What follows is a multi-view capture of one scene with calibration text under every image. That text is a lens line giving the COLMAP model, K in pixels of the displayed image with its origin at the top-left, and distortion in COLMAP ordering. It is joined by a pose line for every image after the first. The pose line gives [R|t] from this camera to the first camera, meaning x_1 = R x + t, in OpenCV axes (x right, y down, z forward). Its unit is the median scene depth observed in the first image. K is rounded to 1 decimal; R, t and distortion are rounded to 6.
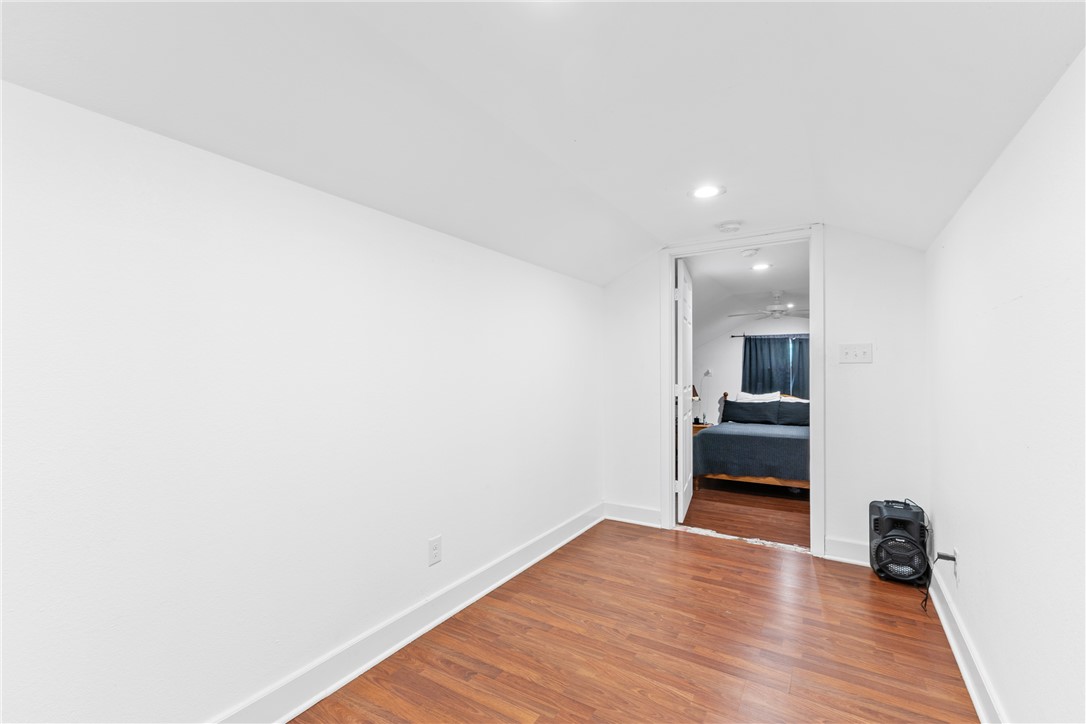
lens RADIAL K [[469.8, 0, 545.9], [0, 469.8, 372.4], [0, 0, 1]] dist [0.002684, 0.000198]
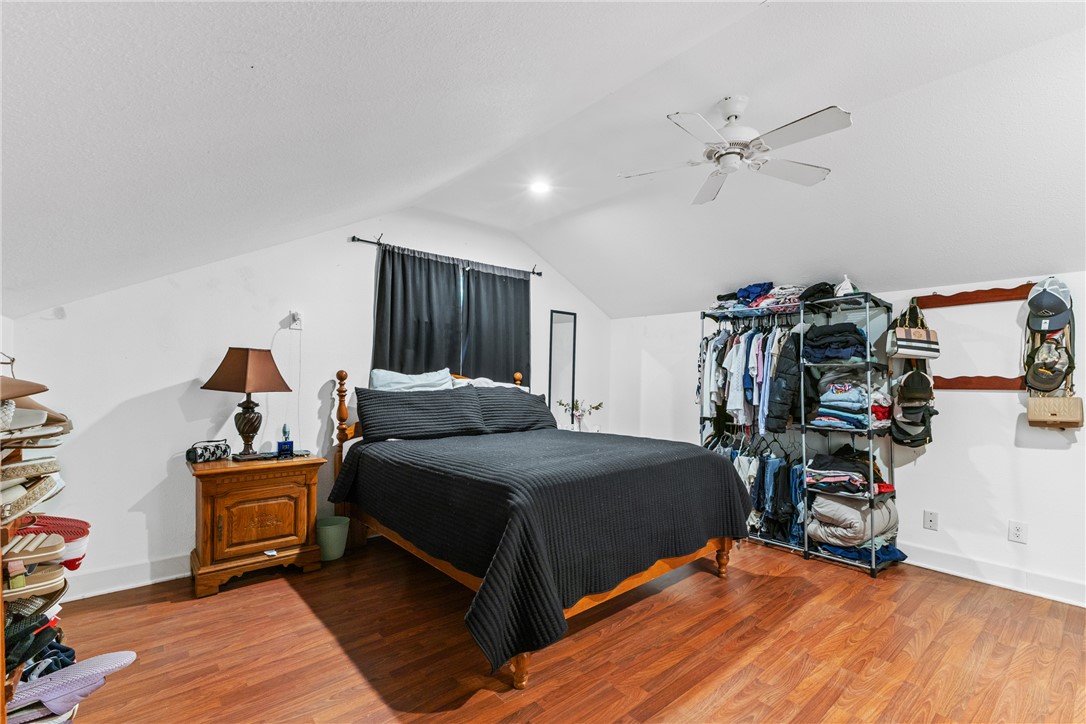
lens RADIAL K [[487.9, 0, 543.5], [0, 487.9, 374.3], [0, 0, 1]] dist [0.004078, 0.000442]
pose [[0.319281, 0.001328, 0.947659, 0.078054], [-0.004218, 0.999991, 0.000020, 0.119334], [-0.947651, -0.004004, 0.319284, 1.879747]]
